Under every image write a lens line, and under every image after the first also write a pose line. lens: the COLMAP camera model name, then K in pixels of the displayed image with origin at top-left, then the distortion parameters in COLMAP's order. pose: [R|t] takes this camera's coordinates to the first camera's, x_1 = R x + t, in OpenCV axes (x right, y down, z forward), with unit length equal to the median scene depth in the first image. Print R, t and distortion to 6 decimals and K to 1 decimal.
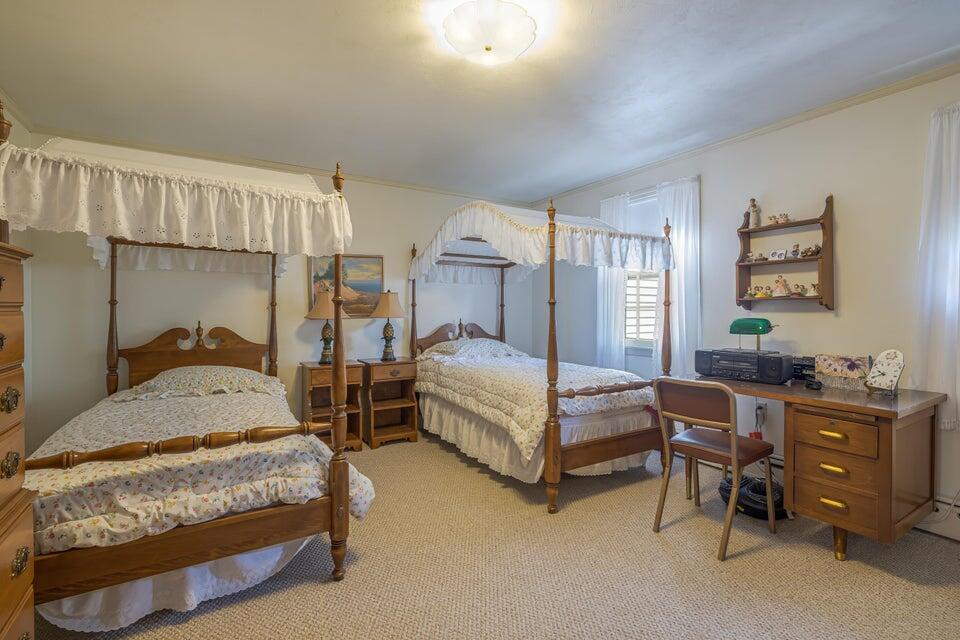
lens RADIAL K [[451.9, 0, 481.9], [0, 451.9, 315.3], [0, 0, 1]] dist [-0.011181, 0.002017]
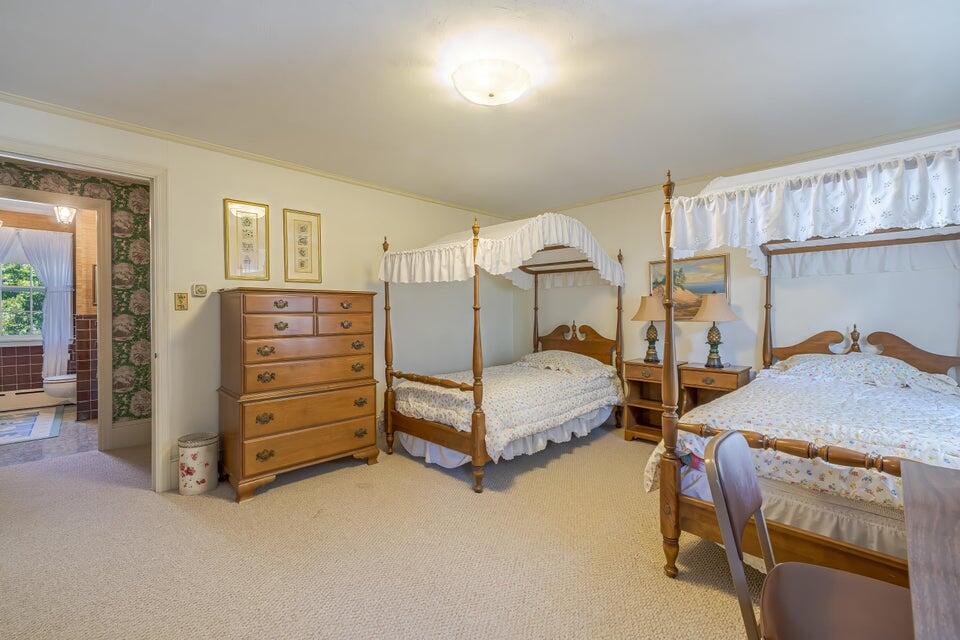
lens RADIAL K [[416.4, 0, 475.8], [0, 416.4, 317.4], [0, 0, 1]] dist [0.002589, -0.000172]
pose [[0.224401, 0.008761, -0.974458, 0.585698], [-0.008755, 0.999937, 0.006974, -0.004571], [0.974458, 0.006966, 0.224463, 0.381850]]
